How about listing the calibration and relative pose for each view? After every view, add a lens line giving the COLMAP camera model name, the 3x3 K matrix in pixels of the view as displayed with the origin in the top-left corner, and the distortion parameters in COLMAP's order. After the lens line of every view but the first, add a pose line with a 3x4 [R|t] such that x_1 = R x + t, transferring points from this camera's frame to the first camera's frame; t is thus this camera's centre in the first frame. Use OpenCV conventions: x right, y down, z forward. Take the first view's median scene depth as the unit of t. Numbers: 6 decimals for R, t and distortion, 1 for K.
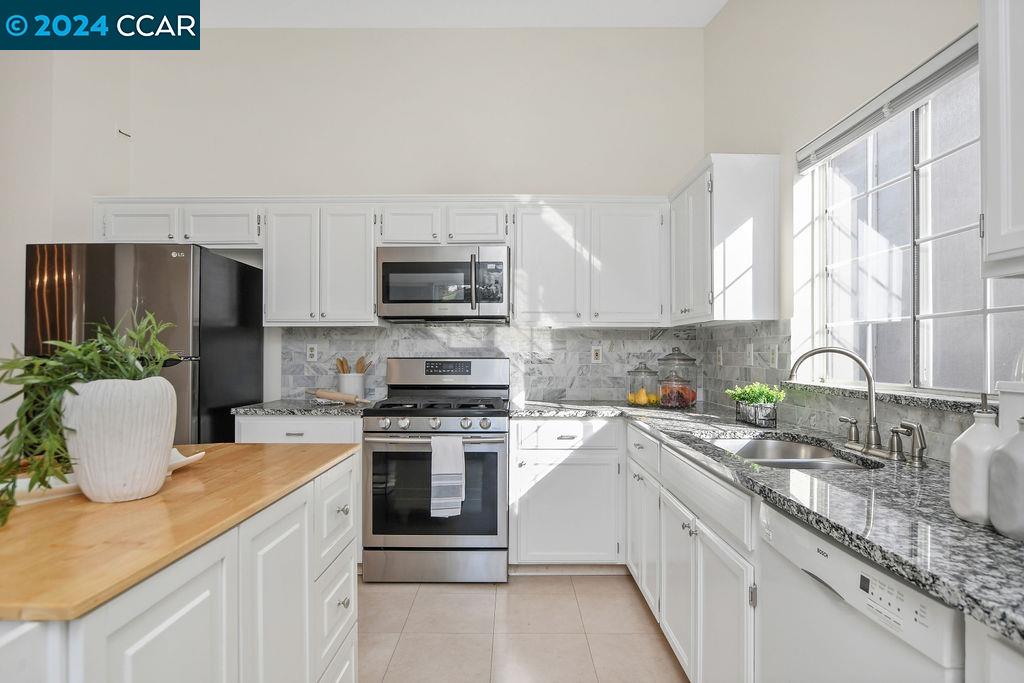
lens RADIAL K [[551.2, 0, 506.5], [0, 551.2, 350.1], [0, 0, 1]] dist [-0.021136, -0.000165]
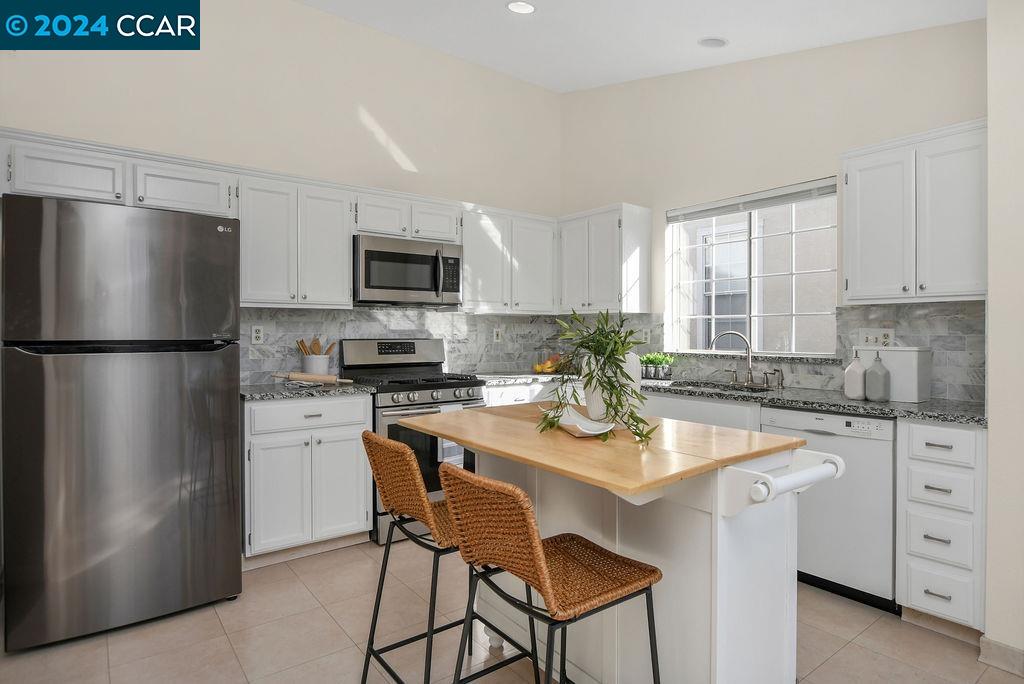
lens RADIAL K [[564.9, 0, 515.5], [0, 564.9, 334.1], [0, 0, 1]] dist [-0.029074, -0.001875]
pose [[0.790442, -0.003007, 0.612529, -0.642848], [-0.002401, 0.999965, 0.008009, -0.005452], [-0.612532, -0.007801, 0.790408, -0.038800]]
